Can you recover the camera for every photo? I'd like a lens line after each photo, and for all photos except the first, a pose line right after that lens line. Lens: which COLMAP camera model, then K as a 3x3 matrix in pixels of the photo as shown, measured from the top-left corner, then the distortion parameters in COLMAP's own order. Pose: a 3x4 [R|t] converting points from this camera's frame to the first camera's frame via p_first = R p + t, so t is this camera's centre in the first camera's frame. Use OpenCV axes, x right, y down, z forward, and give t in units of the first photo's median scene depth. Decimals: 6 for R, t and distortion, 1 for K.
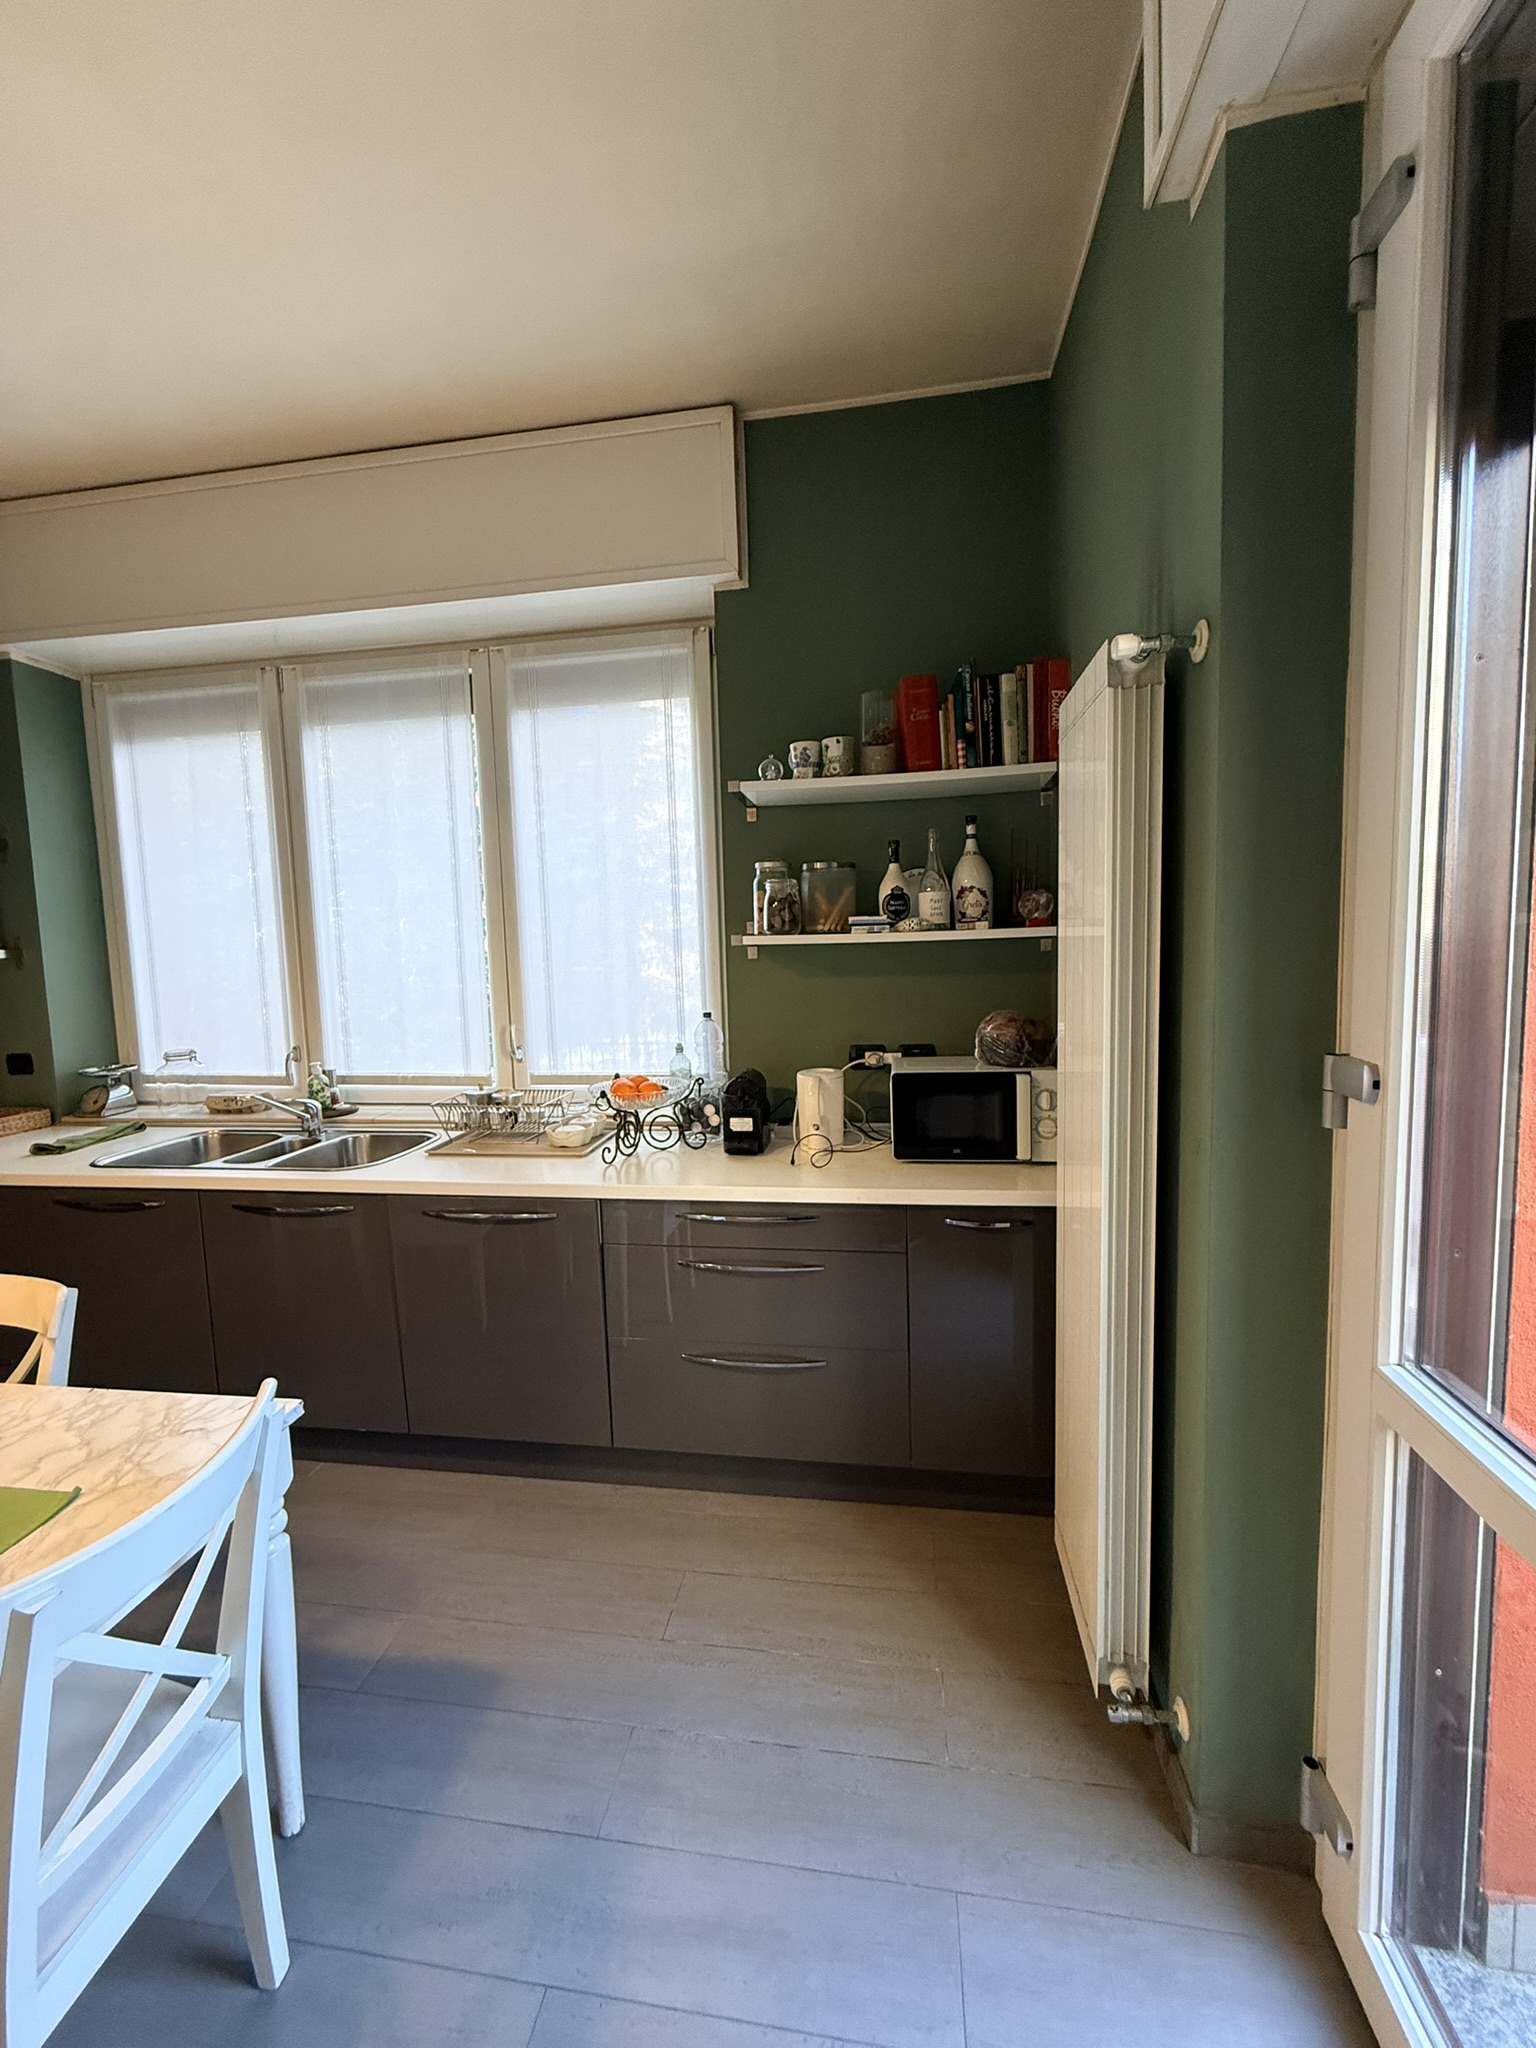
lens RADIAL K [[816.3, 0, 756.2], [0, 816.3, 1013.7], [0, 0, 1]] dist [0.000775, 0.000424]
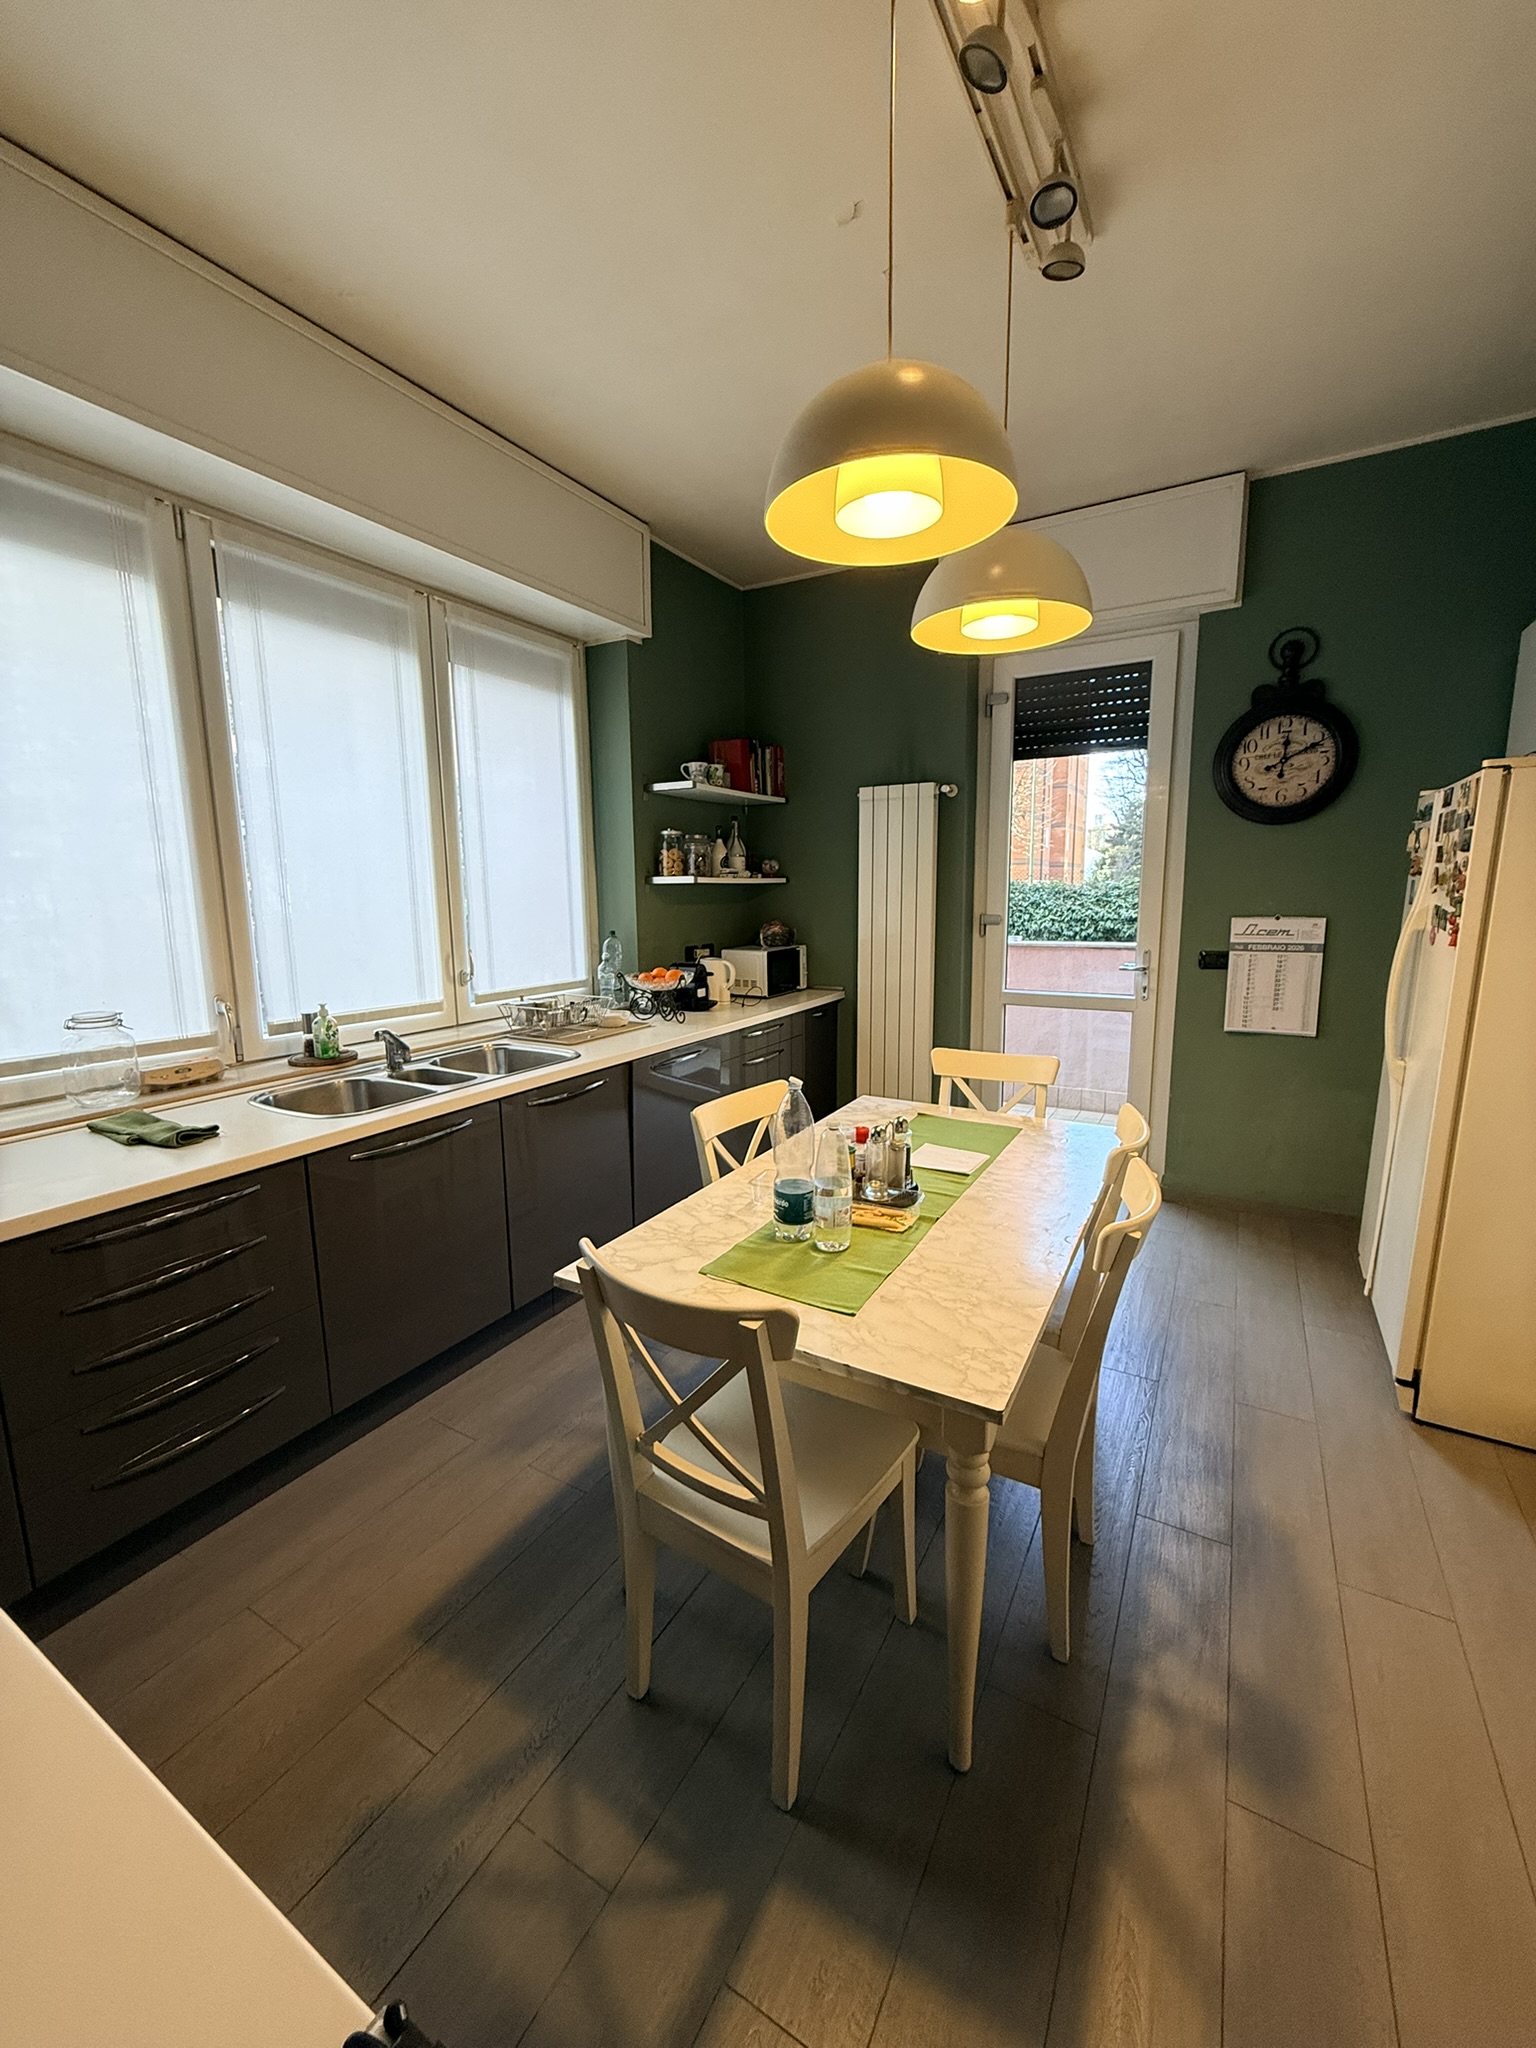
lens RADIAL K [[816.3, 0, 767.0], [0, 816.3, 1016.7], [0, 0, 1]] dist [0.000775, 0.000424]
pose [[0.355922, -0.124448, 0.926192, -1.233629], [0.075445, 0.991685, 0.104256, 0.018497], [-0.931465, 0.032770, 0.362352, 0.224870]]
